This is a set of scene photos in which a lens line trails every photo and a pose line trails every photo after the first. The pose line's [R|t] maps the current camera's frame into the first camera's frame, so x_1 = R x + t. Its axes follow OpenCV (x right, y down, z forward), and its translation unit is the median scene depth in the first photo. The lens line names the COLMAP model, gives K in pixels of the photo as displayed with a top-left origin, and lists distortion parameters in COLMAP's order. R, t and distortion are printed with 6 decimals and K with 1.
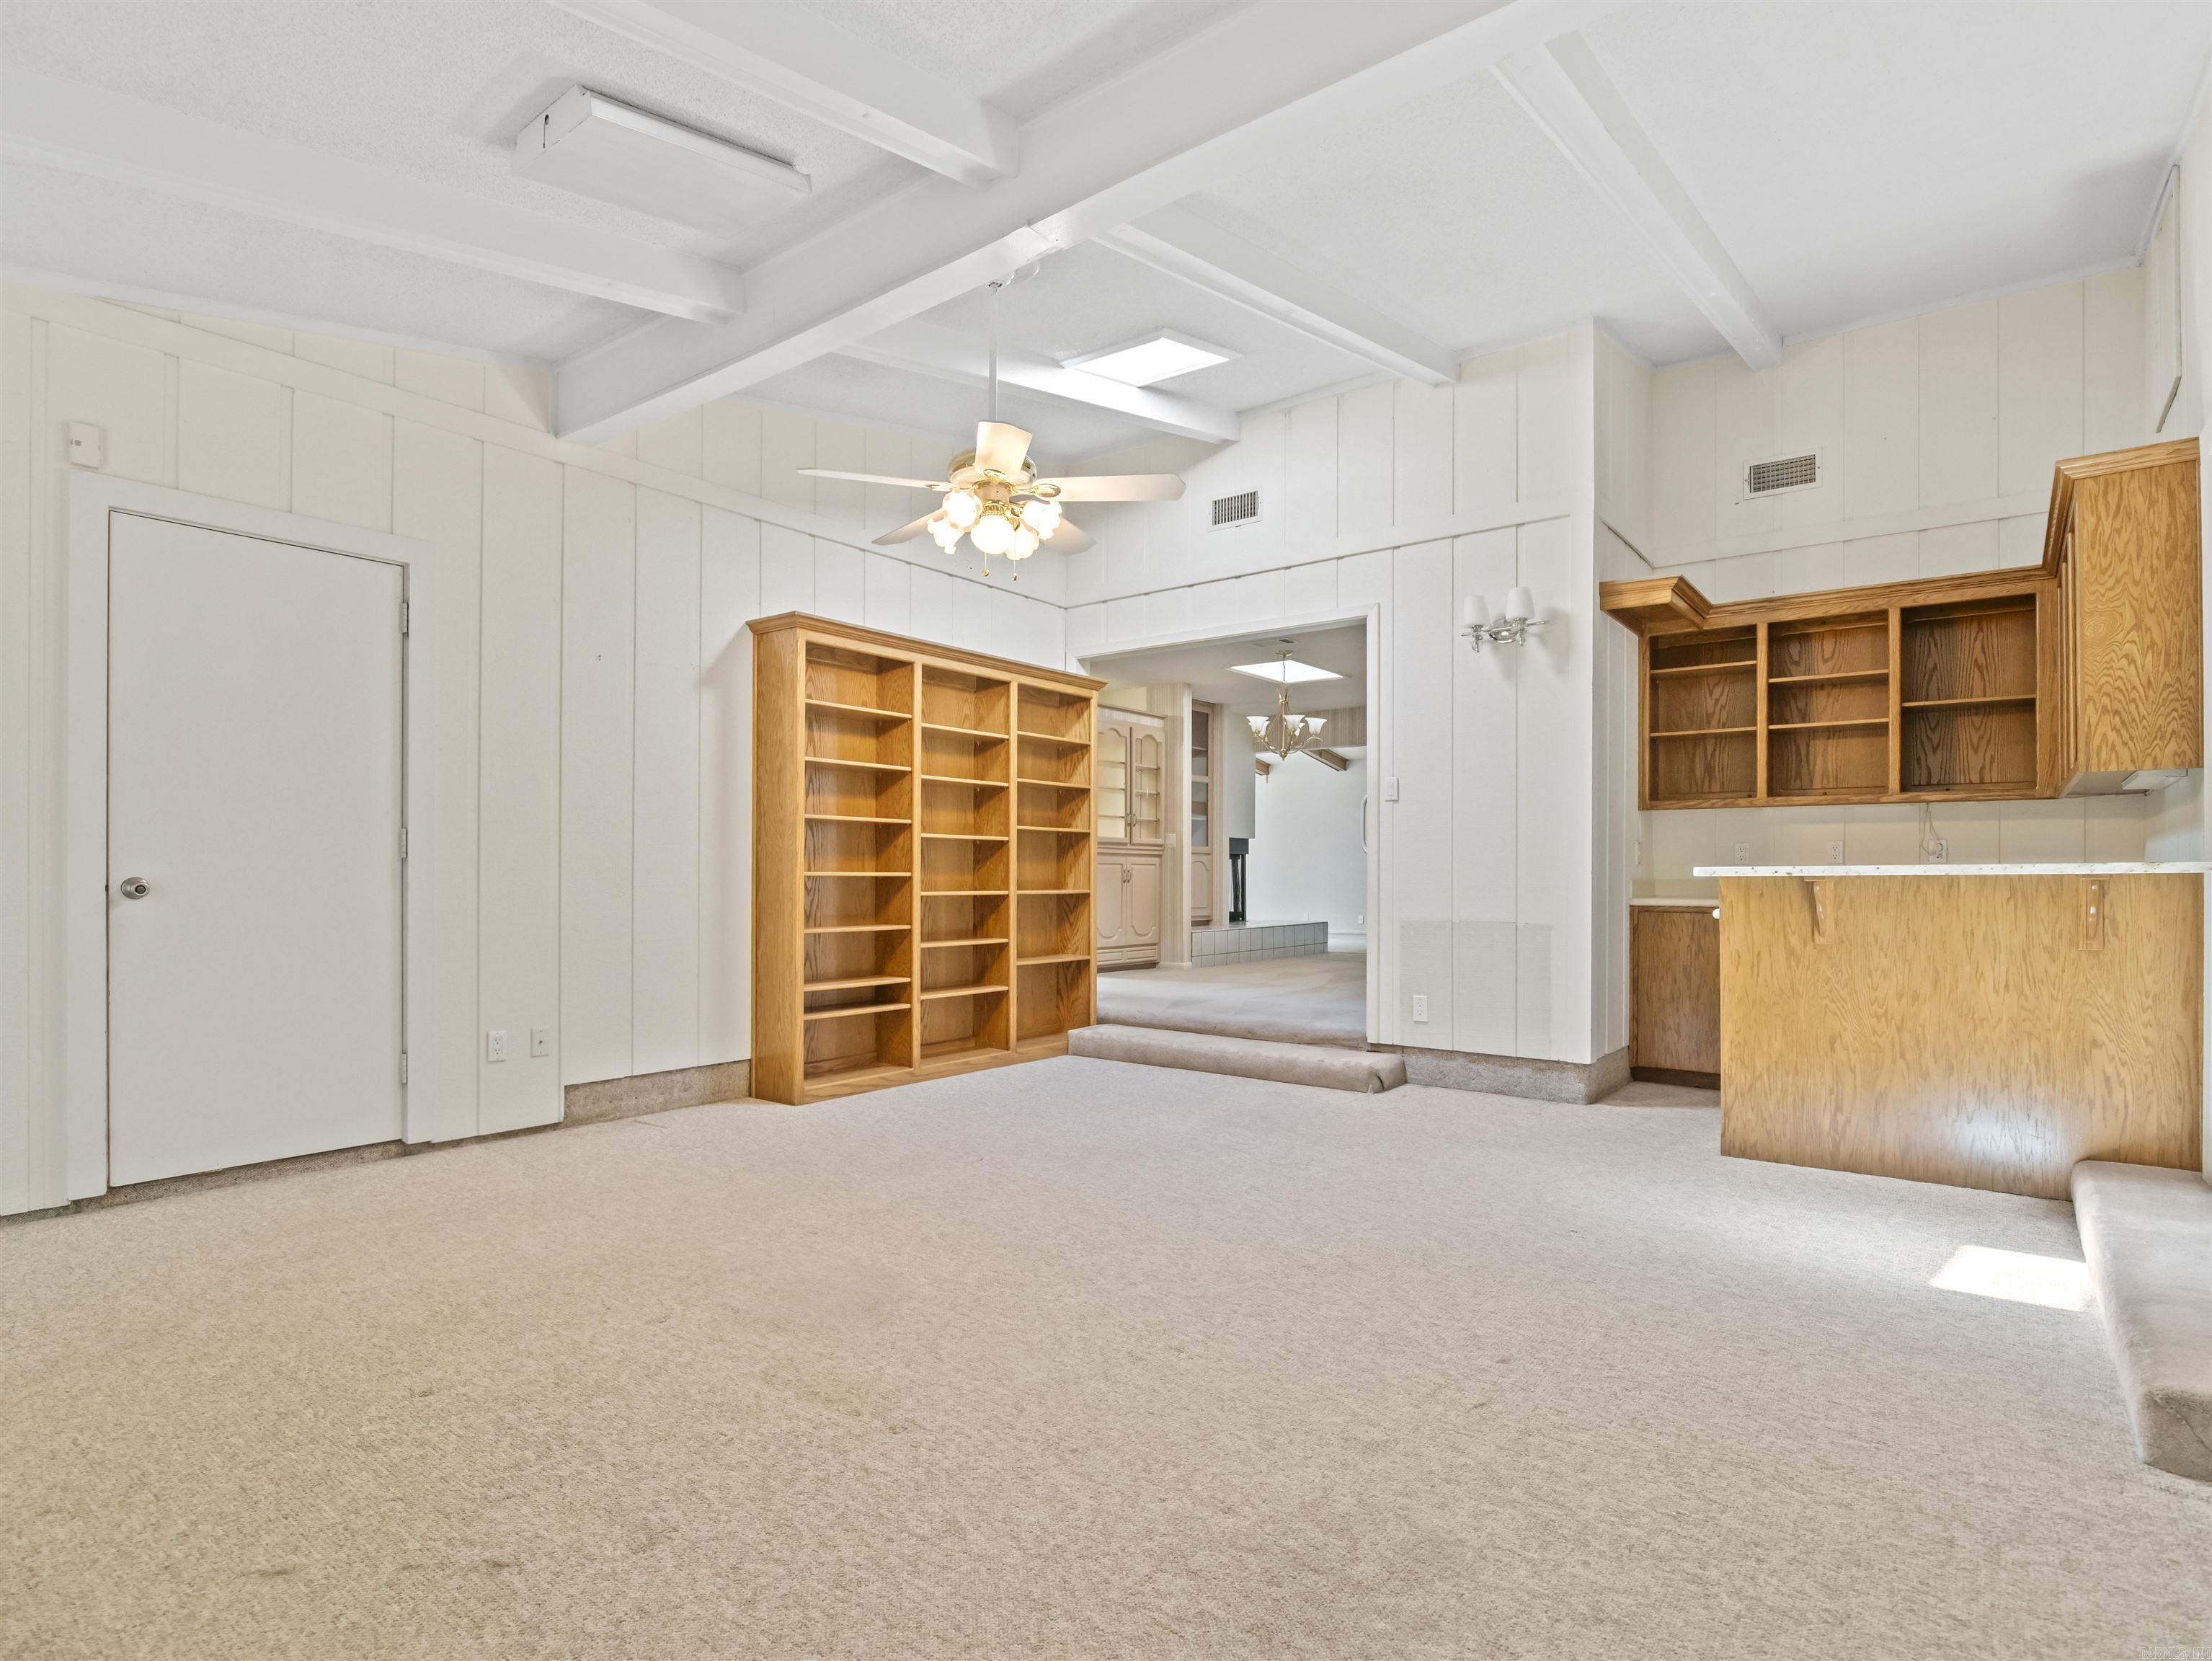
lens RADIAL K [[1154.4, 0, 1119.1], [0, 1154.4, 877.7], [0, 0, 1]] dist [-0.025279, 0.008173]
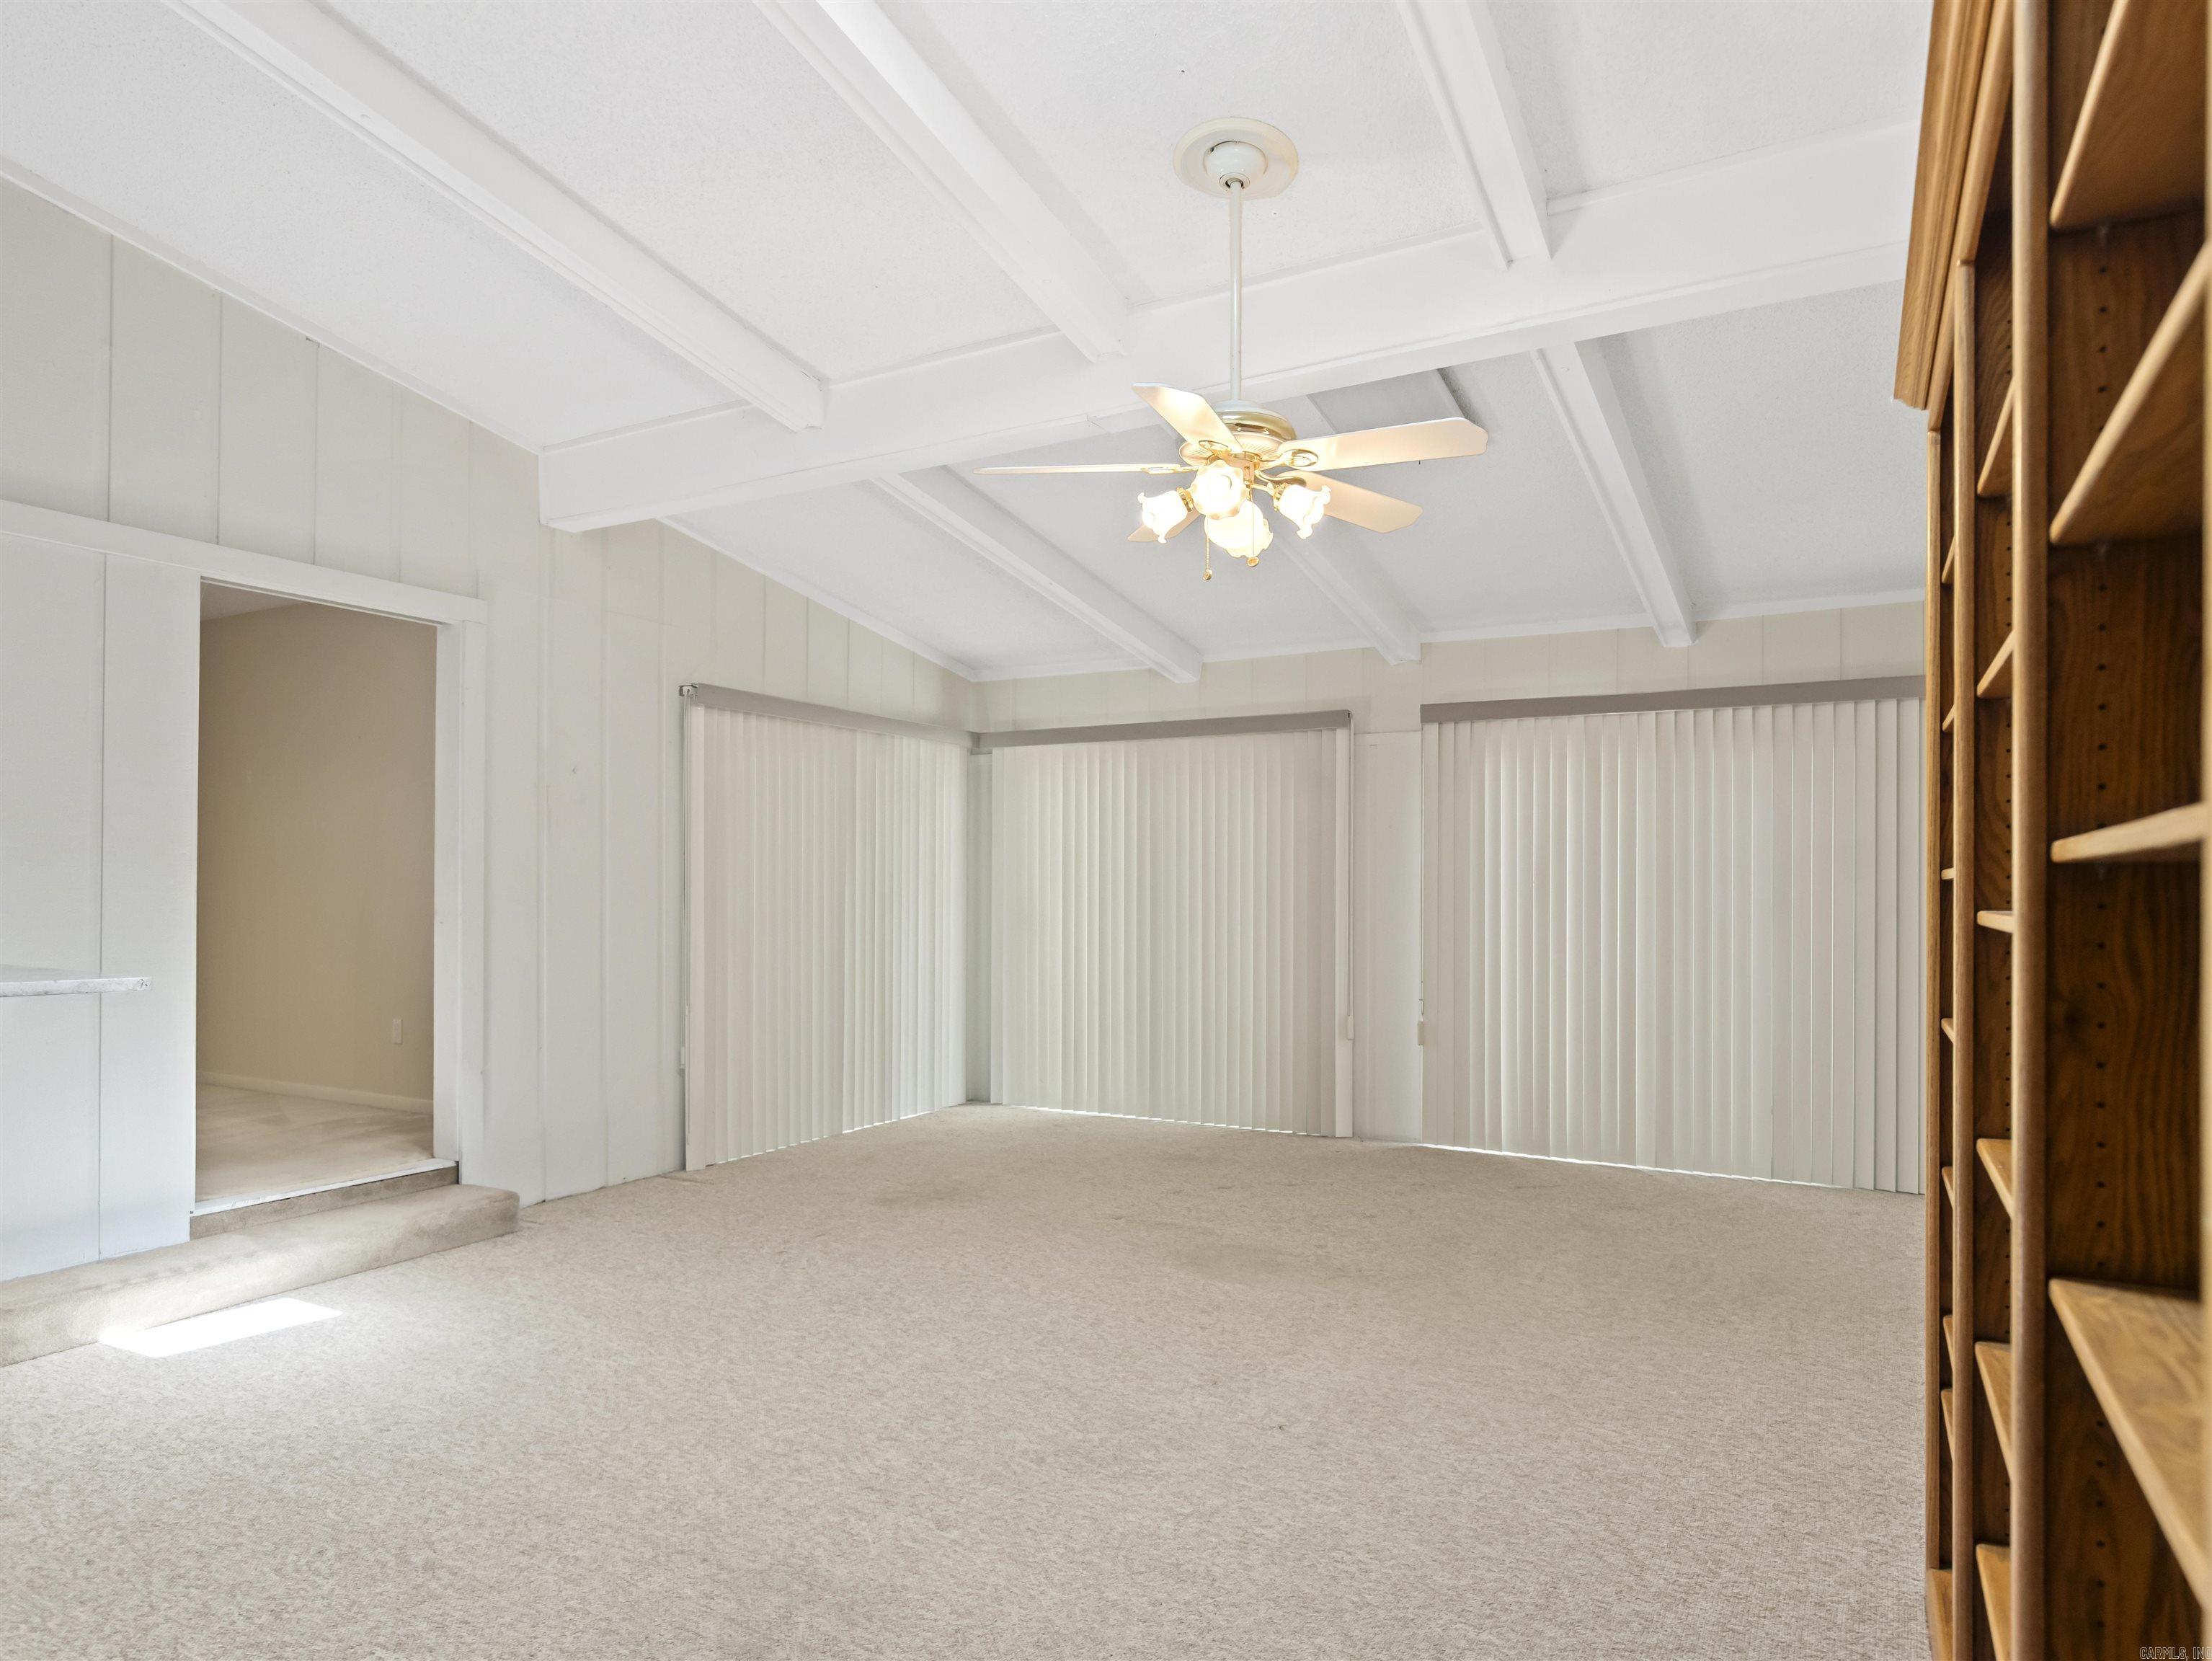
lens RADIAL K [[1330.3, 0, 1124.1], [0, 1330.3, 876.9], [0, 0, 1]] dist [0.016009, -0.000062]
pose [[-0.988497, -0.007641, -0.151044, 0.077667], [-0.006258, 0.999934, -0.009629, -0.053633], [0.151108, -0.008573, -0.988480, 1.602072]]
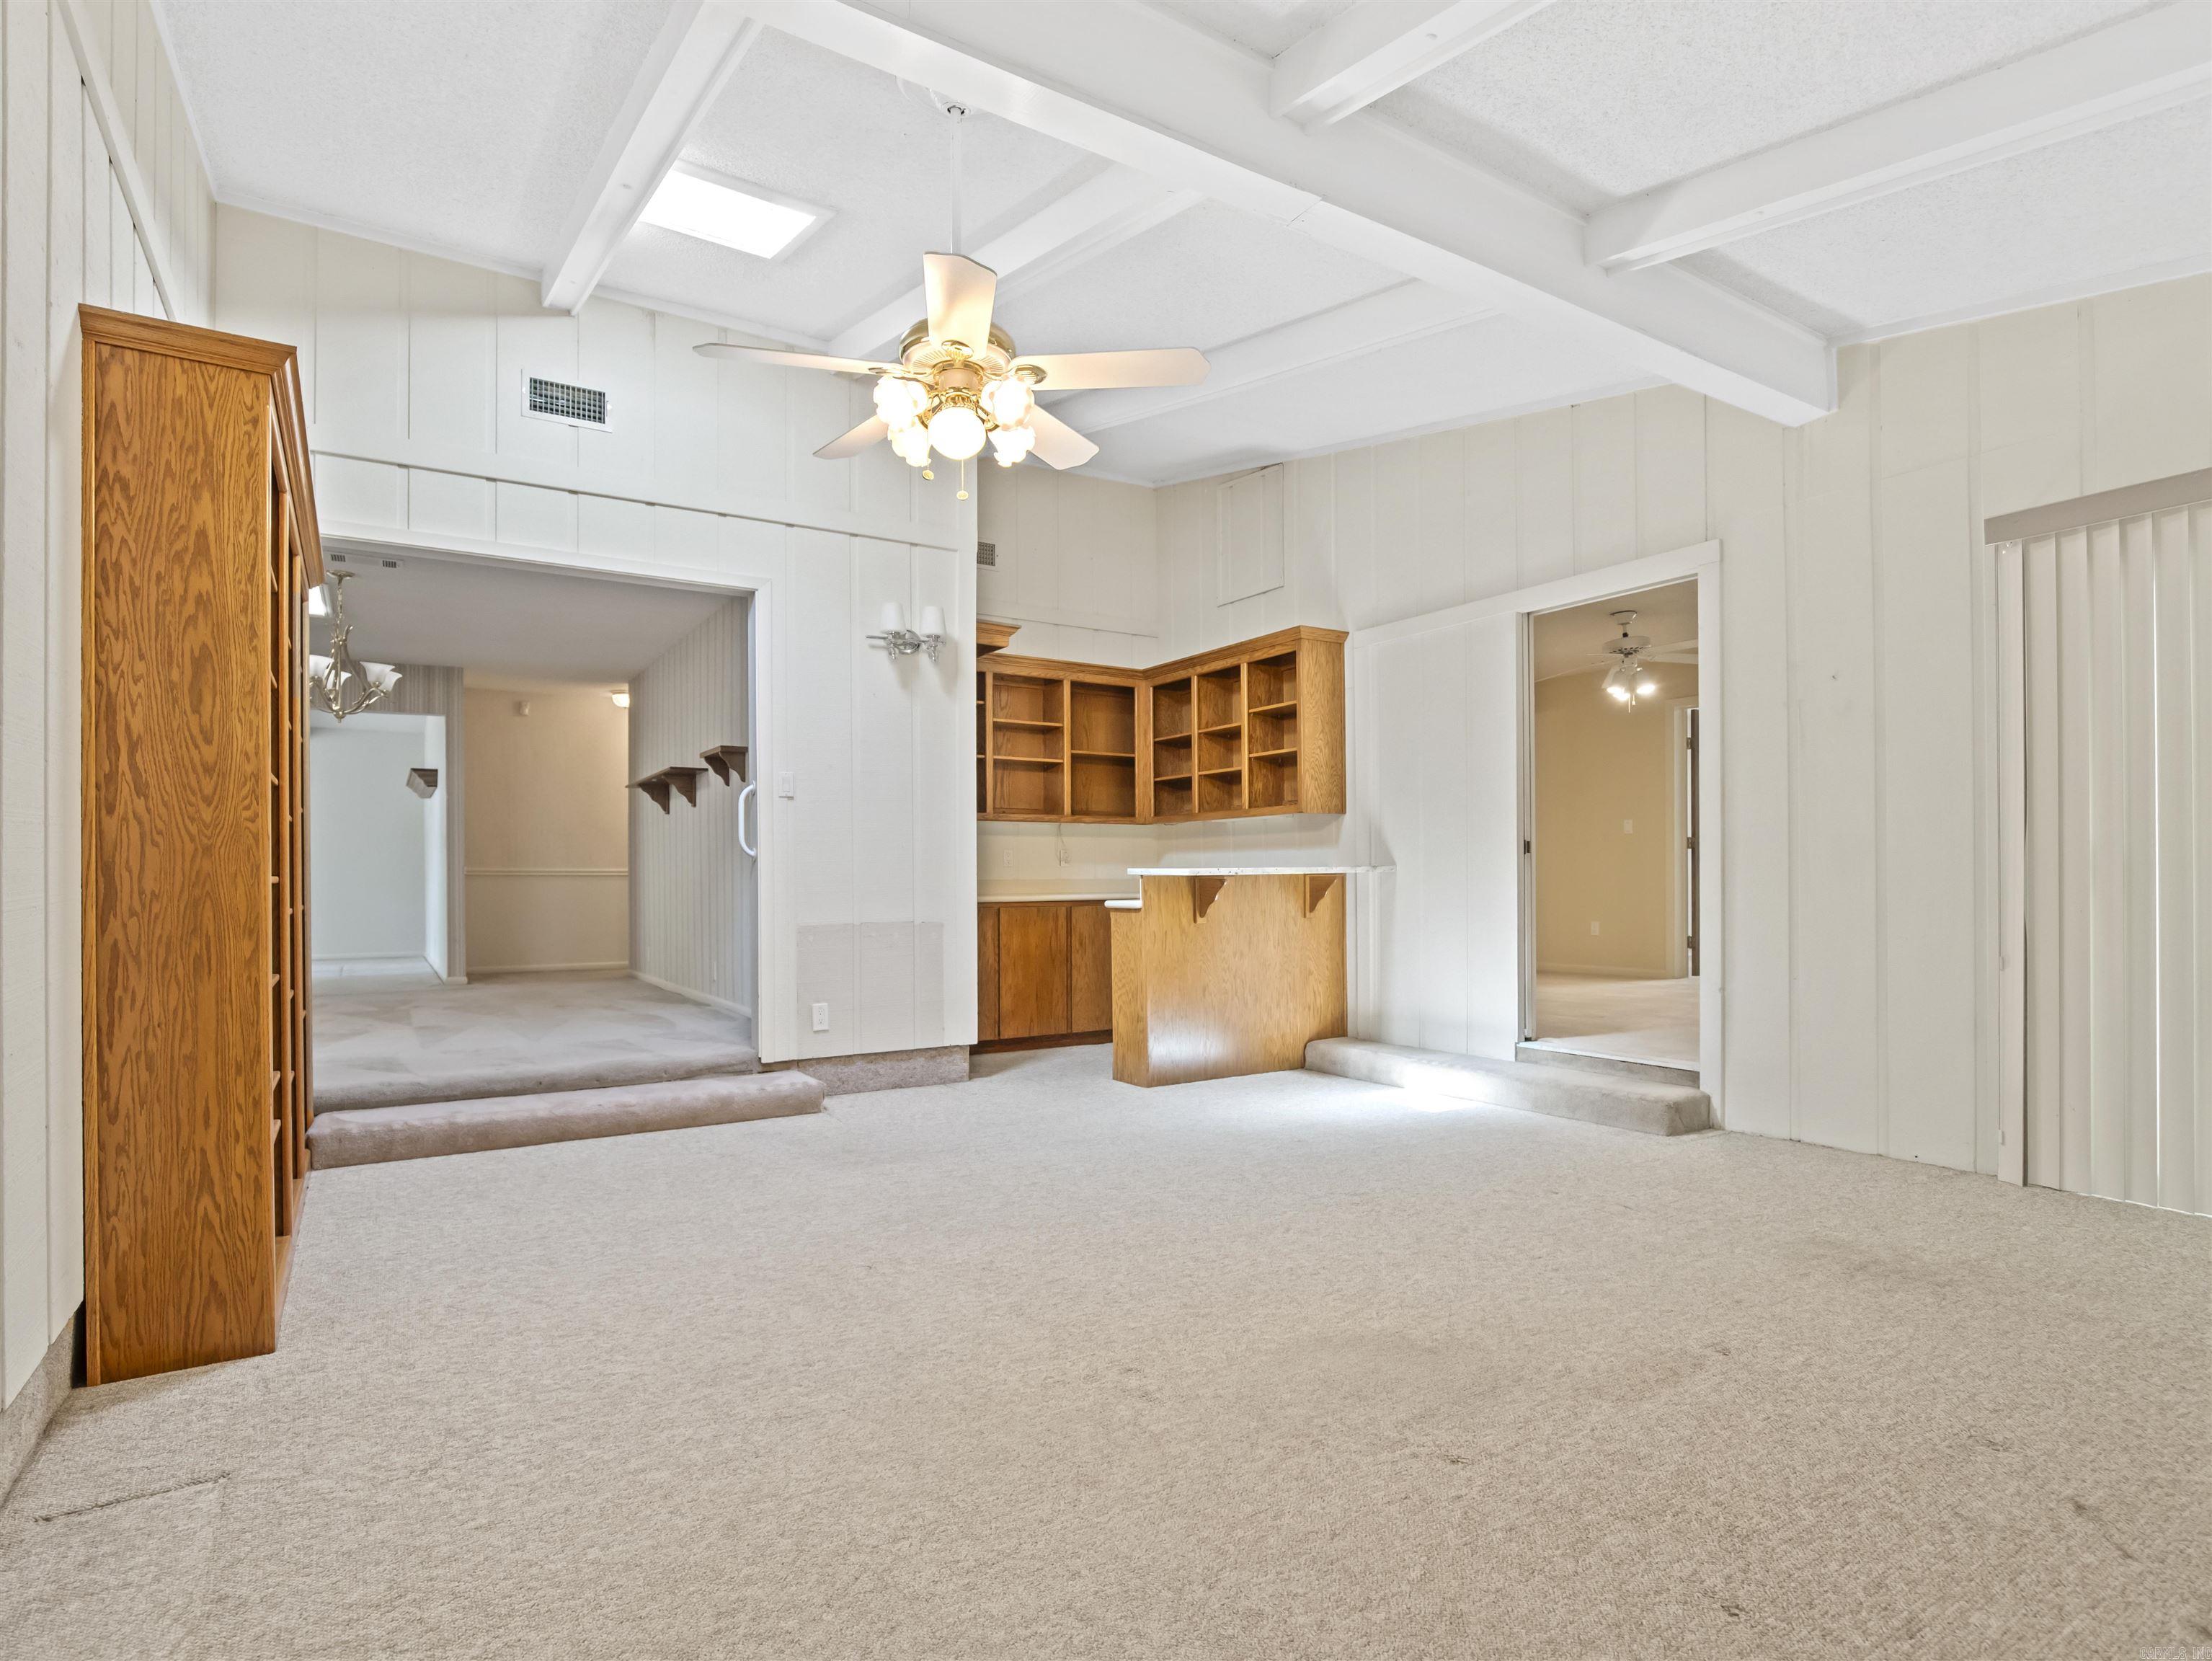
lens RADIAL K [[1154.4, 0, 1119.1], [0, 1154.4, 877.7], [0, 0, 1]] dist [-0.025279, 0.008173]
pose [[0.331736, -0.003910, 0.943364, -0.695542], [0.009079, 0.999958, 0.000952, -0.000457], [-0.943329, 0.008249, 0.331757, 0.560863]]
